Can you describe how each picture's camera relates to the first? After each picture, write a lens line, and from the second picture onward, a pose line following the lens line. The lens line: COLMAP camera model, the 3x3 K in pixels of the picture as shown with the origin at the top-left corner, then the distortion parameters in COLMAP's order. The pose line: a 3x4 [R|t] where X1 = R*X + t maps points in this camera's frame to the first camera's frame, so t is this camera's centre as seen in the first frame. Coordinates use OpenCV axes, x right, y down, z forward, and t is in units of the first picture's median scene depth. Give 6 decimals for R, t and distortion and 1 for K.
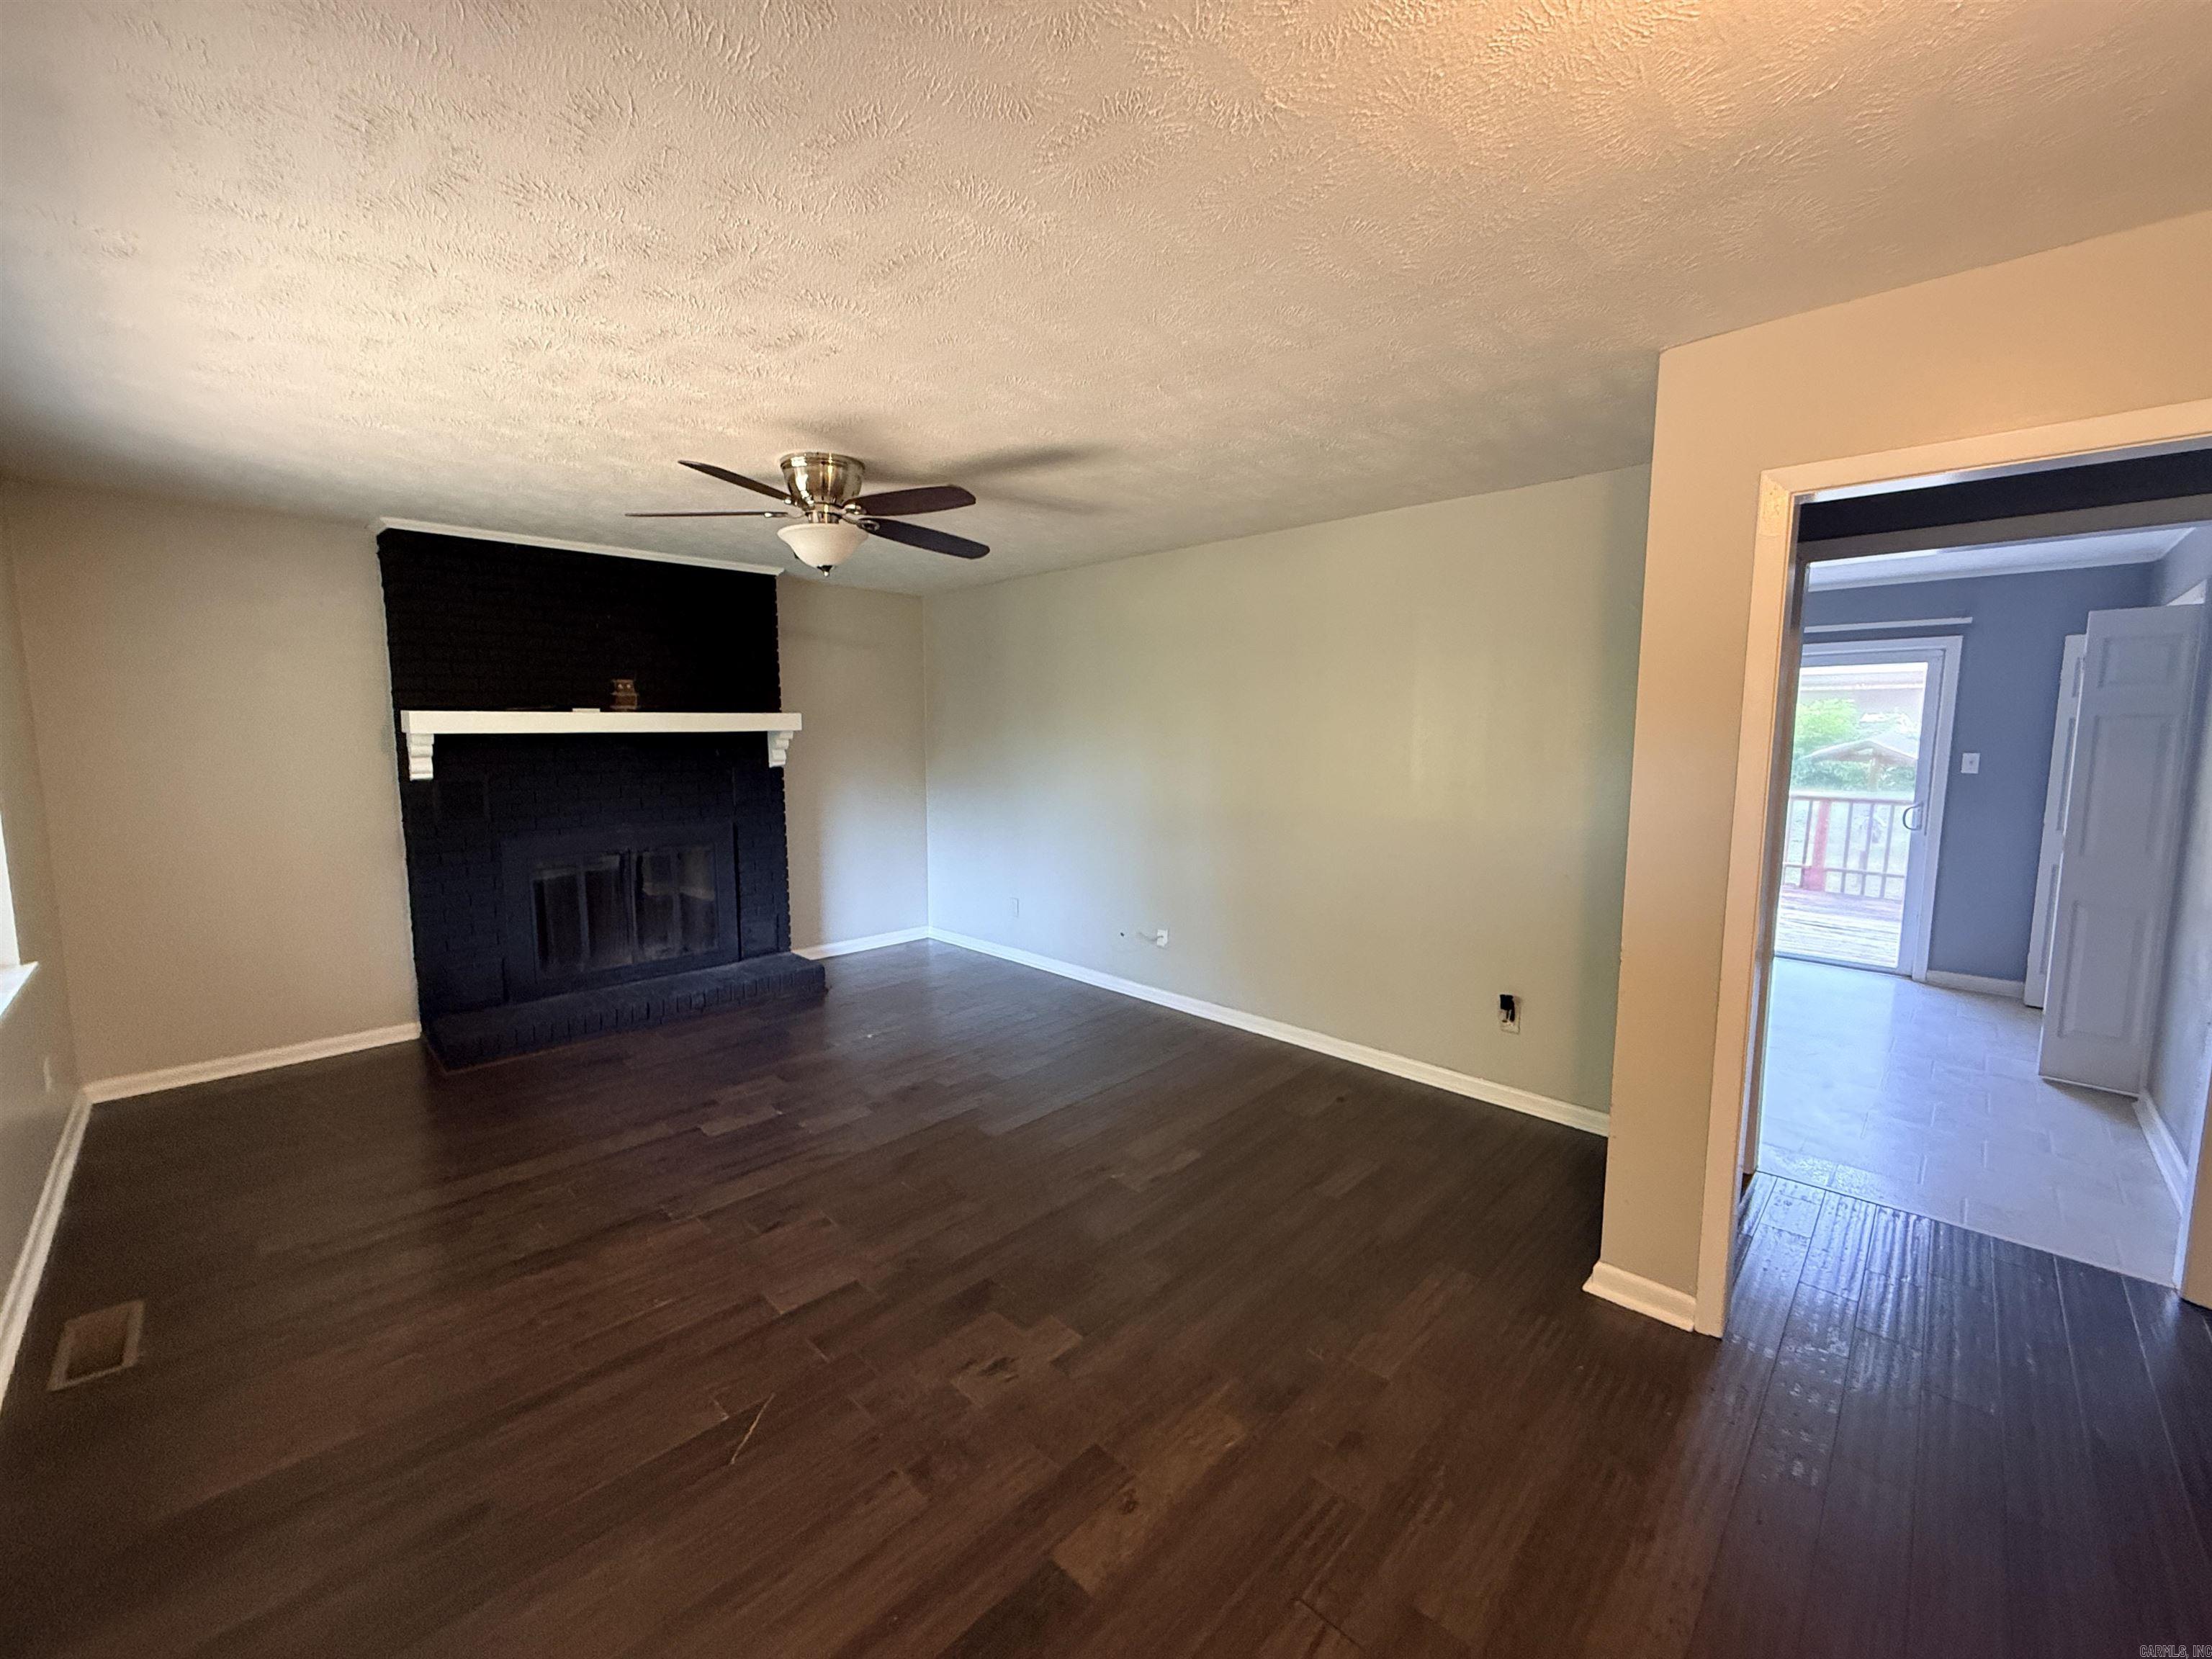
lens RADIAL K [[880.6, 0, 1101.1], [0, 880.6, 824.8], [0, 0, 1]] dist [-0.000034, -0.000219]
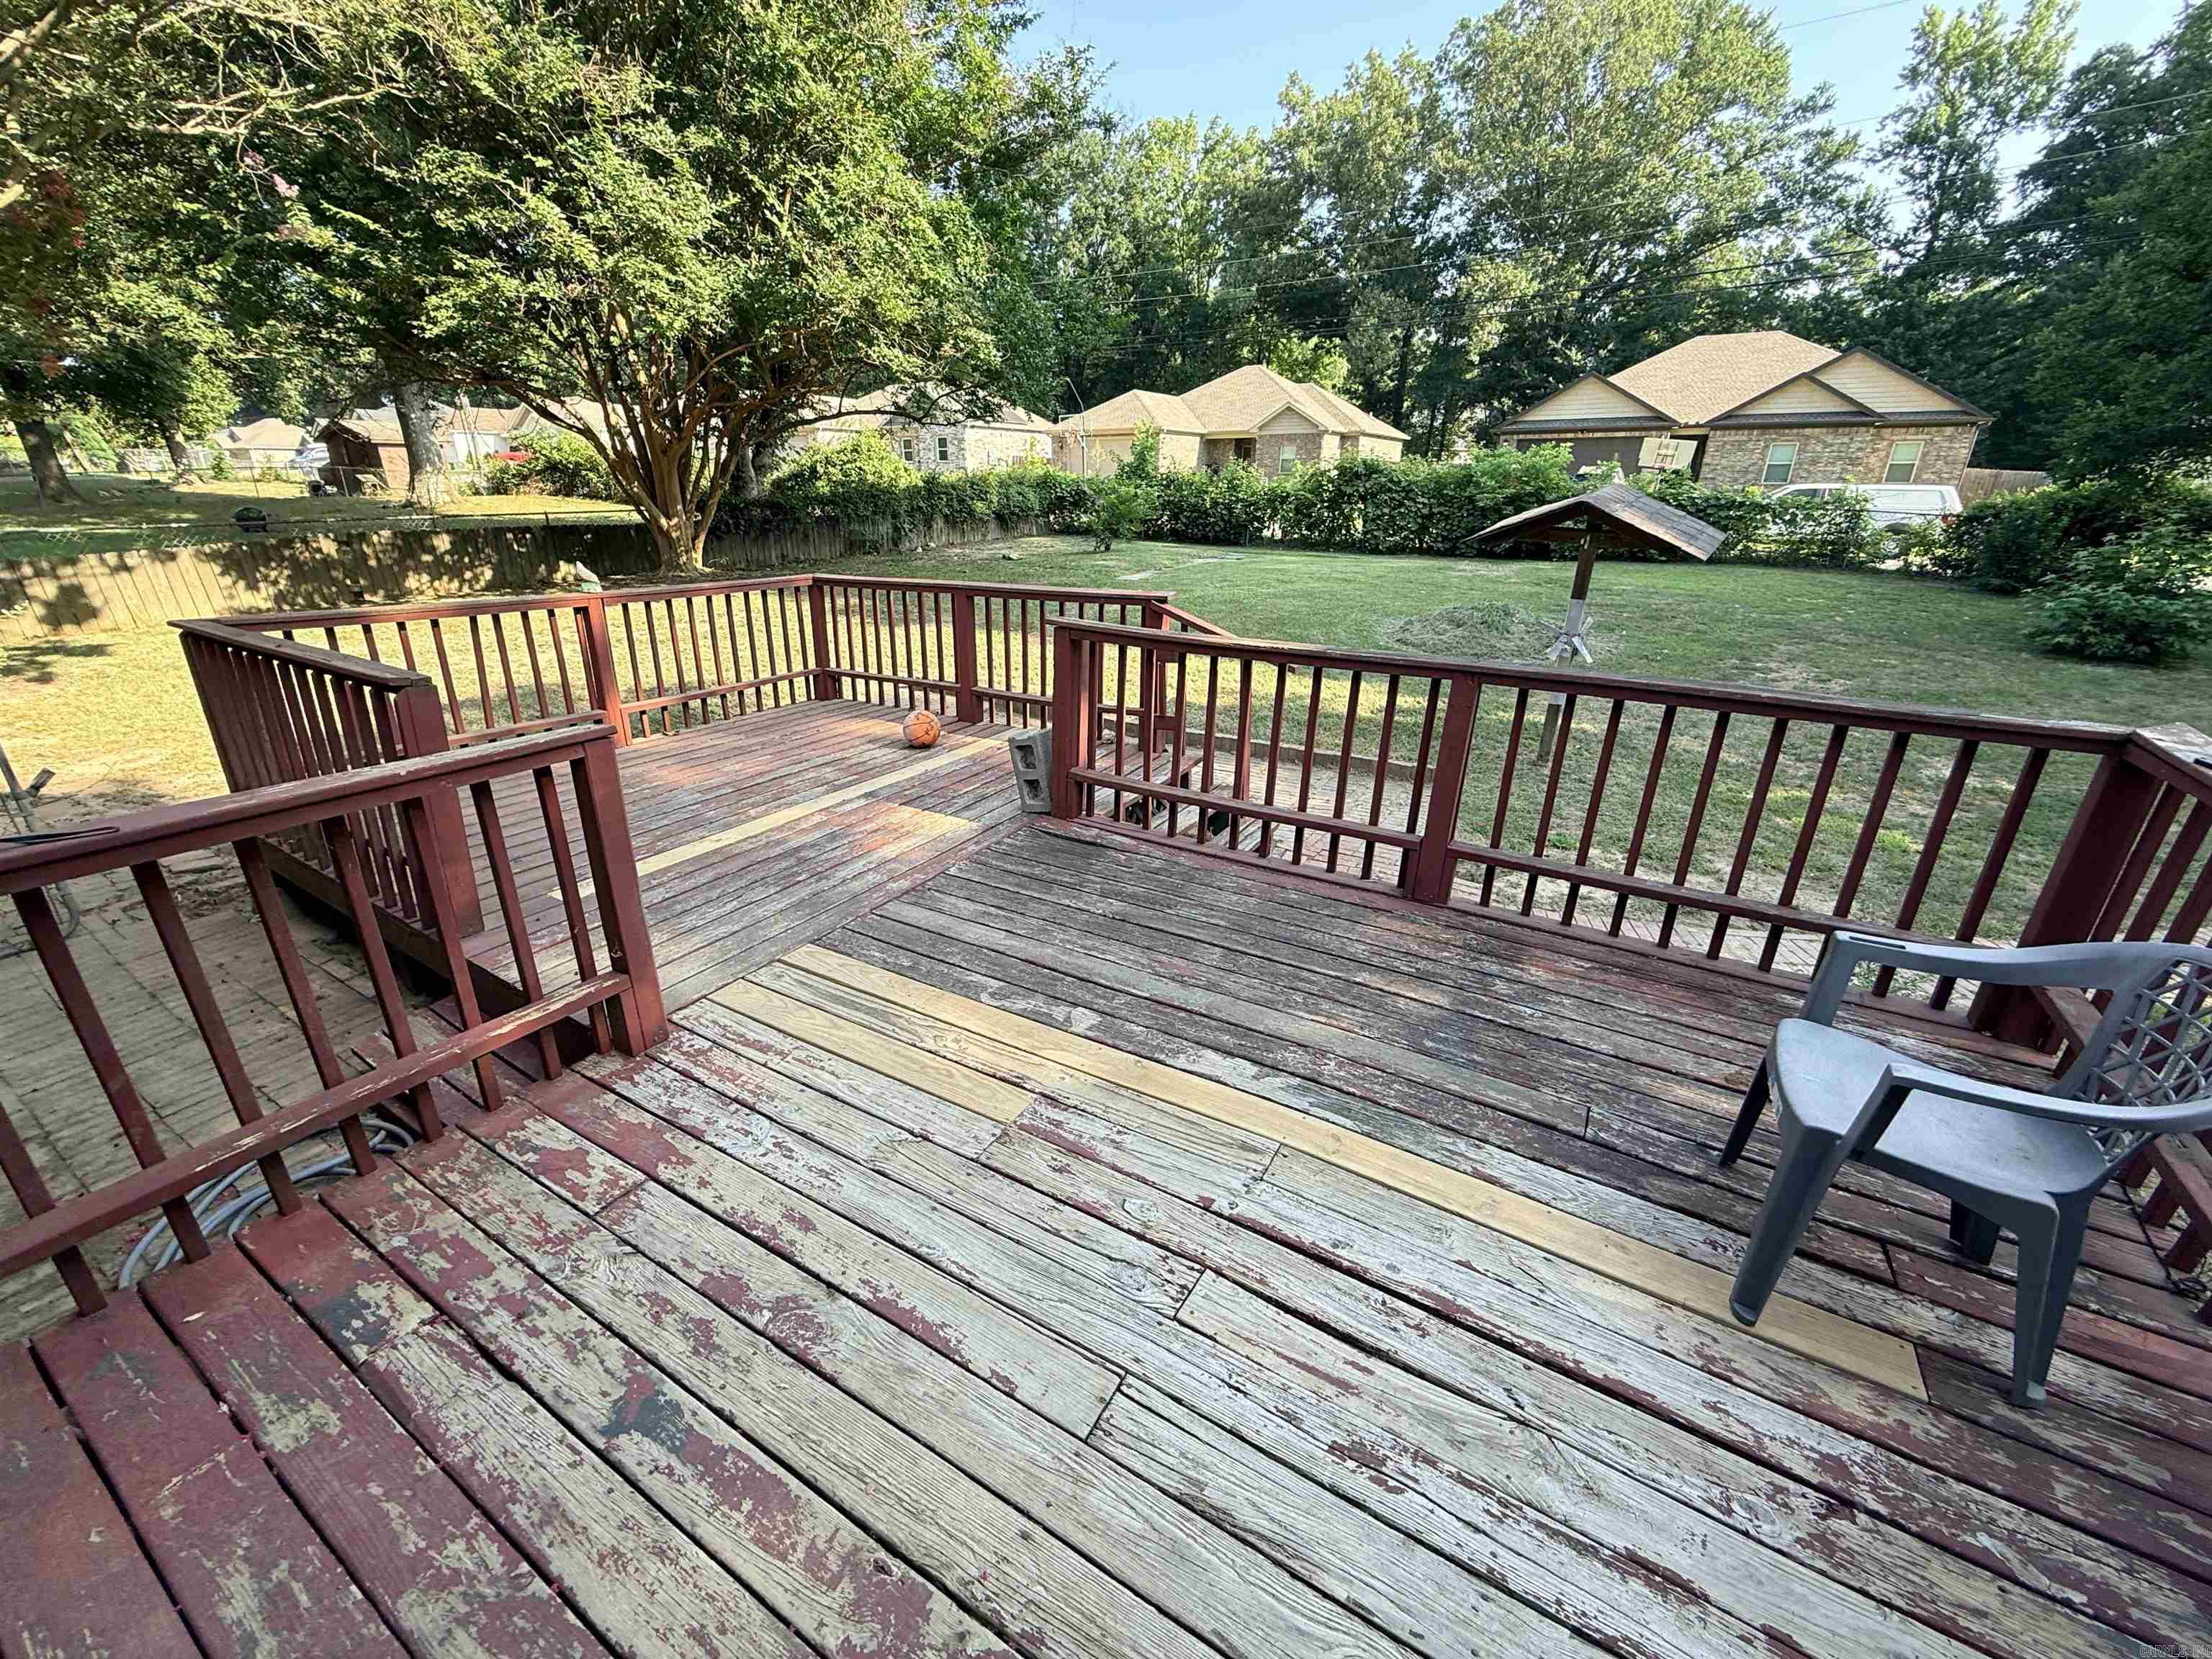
lens RADIAL K [[880.6, 0, 1096.6], [0, 880.6, 829.7], [0, 0, 1]] dist [-0.000034, -0.000219]
pose [[0.972013, -0.087066, 0.218199, 0.947291], [0.027136, 0.964183, 0.263846, -0.109391], [-0.233356, -0.250540, 0.939561, 1.089603]]
